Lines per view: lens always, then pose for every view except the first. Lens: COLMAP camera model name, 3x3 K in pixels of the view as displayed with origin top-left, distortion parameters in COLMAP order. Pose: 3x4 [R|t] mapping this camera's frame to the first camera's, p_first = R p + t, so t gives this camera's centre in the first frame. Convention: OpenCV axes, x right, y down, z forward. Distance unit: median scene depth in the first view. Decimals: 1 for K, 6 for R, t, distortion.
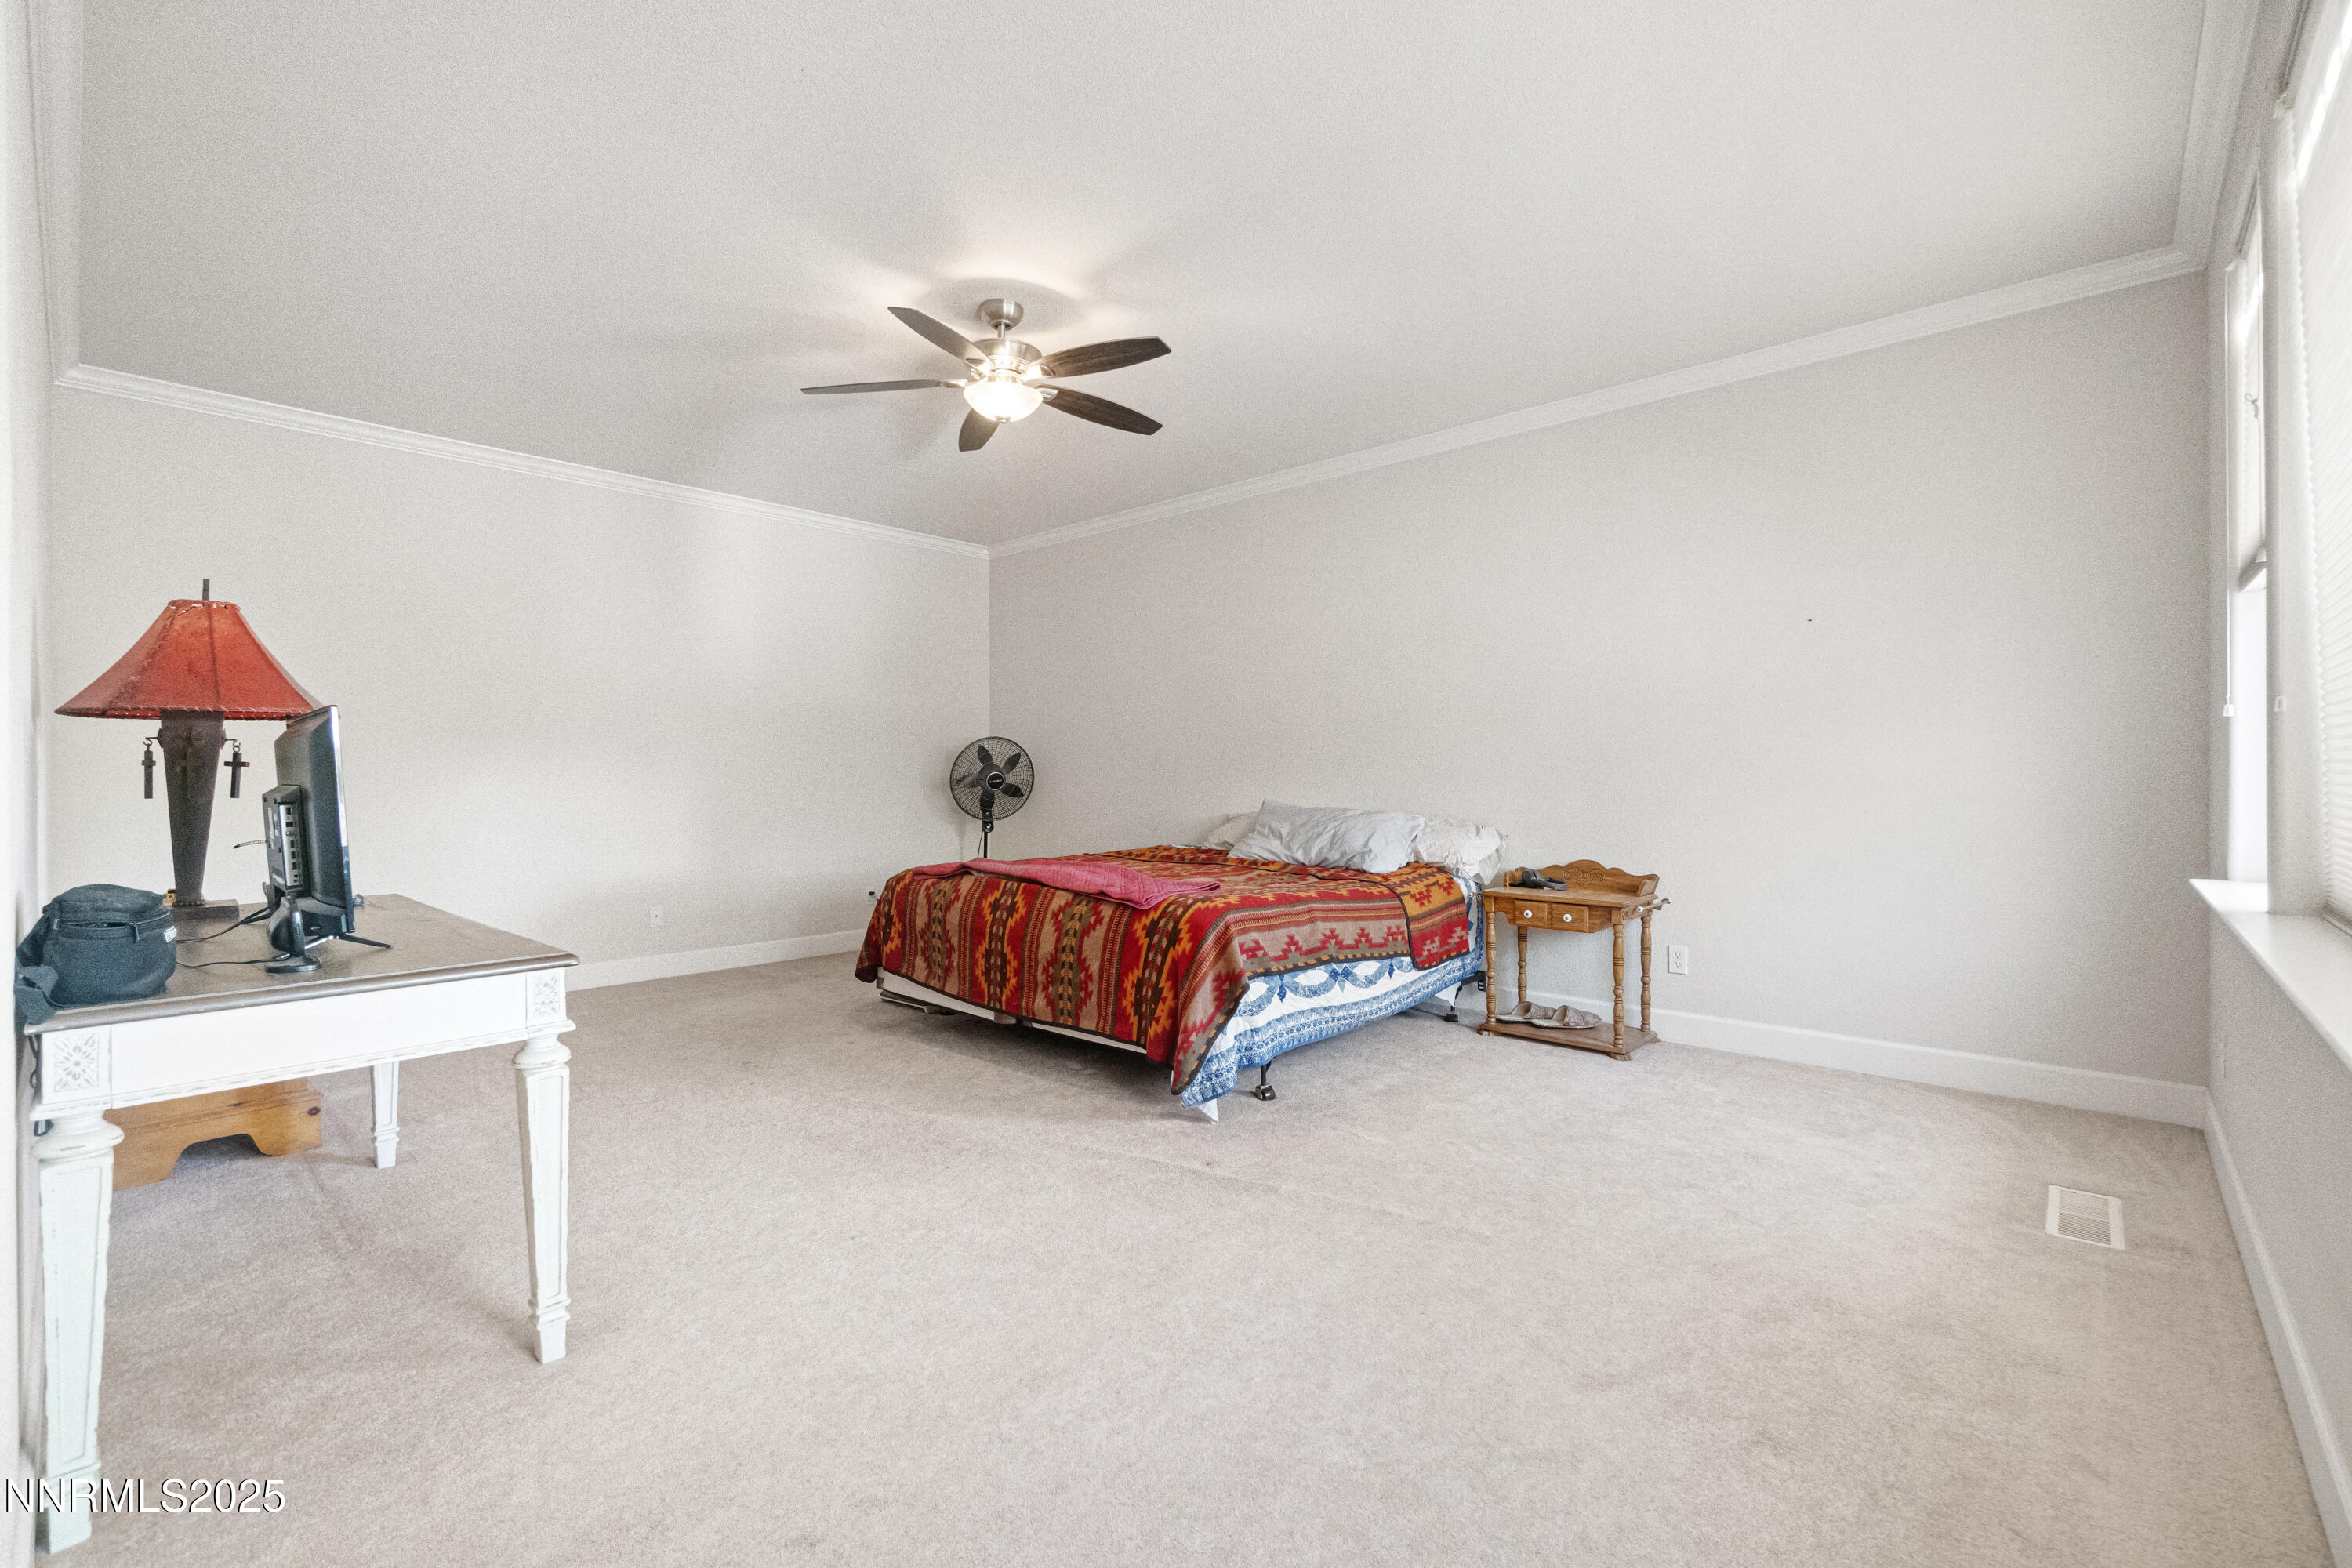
lens RADIAL K [[1011.5, 0, 1161.2], [0, 1011.5, 775.8], [0, 0, 1]] dist [-0.007280, 0.002297]
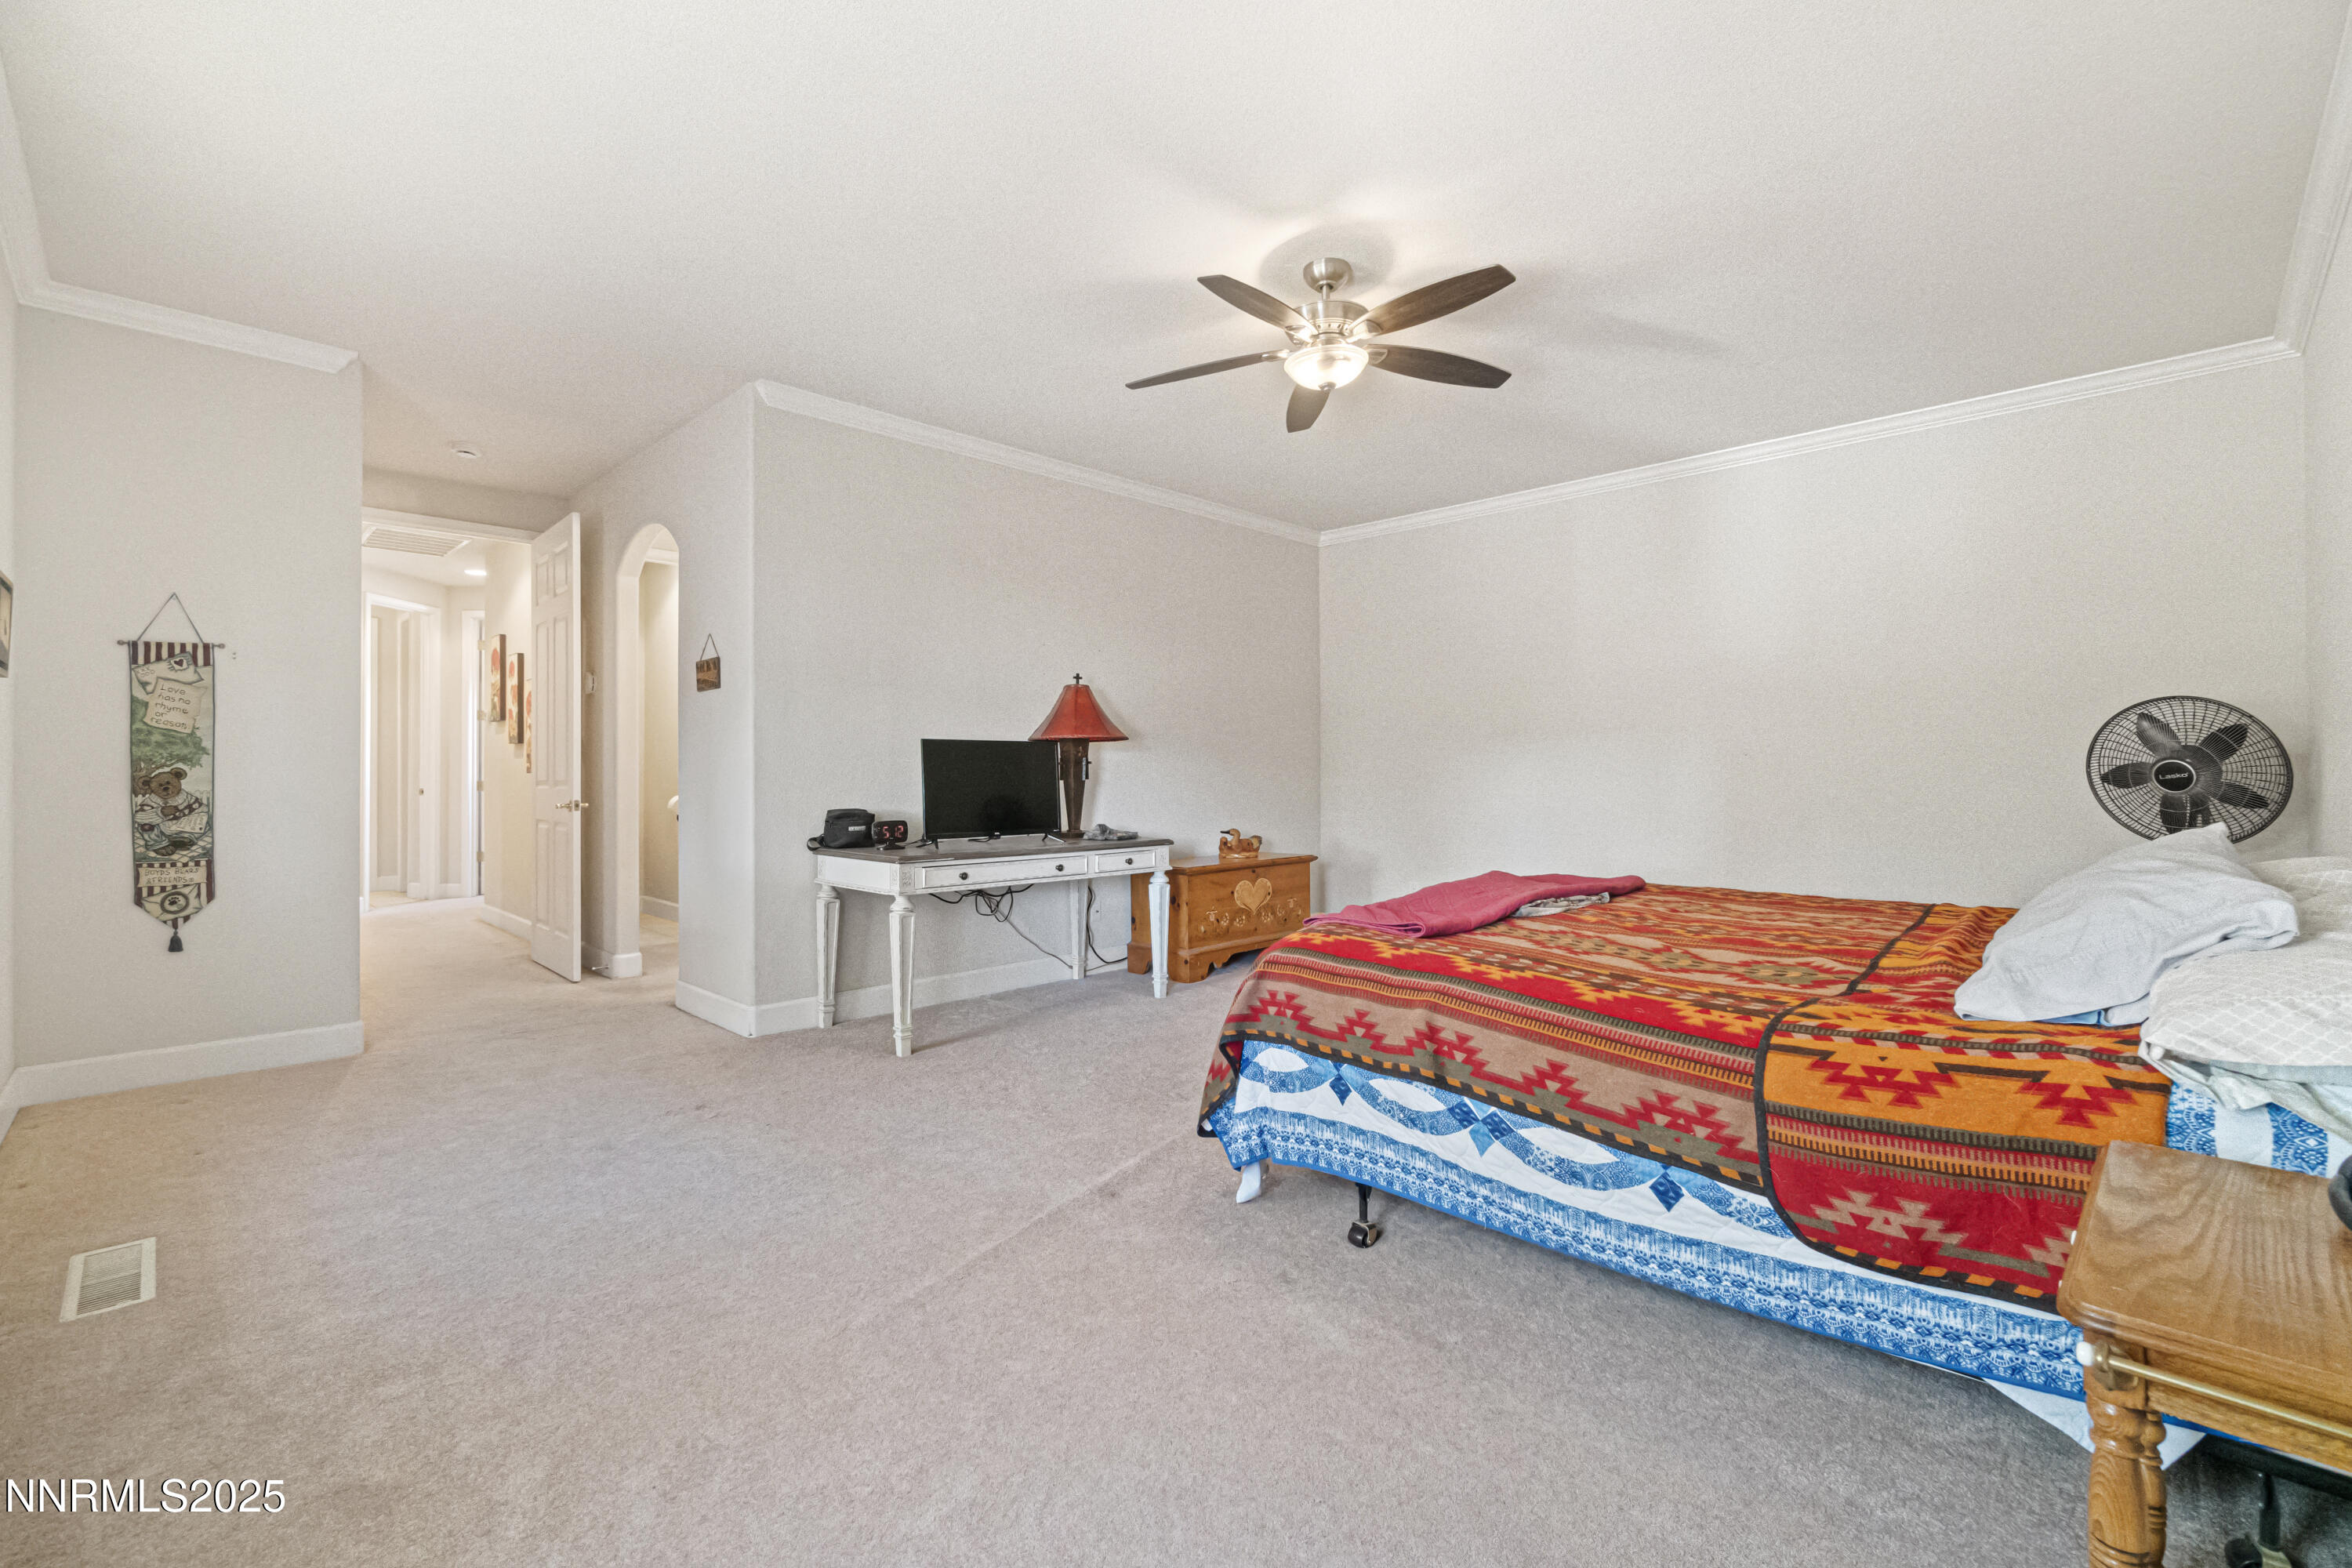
lens RADIAL K [[1011.5, 0, 1160.9], [0, 1011.5, 779.8], [0, 0, 1]] dist [-0.007280, 0.002297]
pose [[-0.047887, 0.010102, -0.998802, 0.729749], [0.003674, 0.999944, 0.009937, -0.001258], [0.998846, -0.003193, -0.047921, 0.825994]]
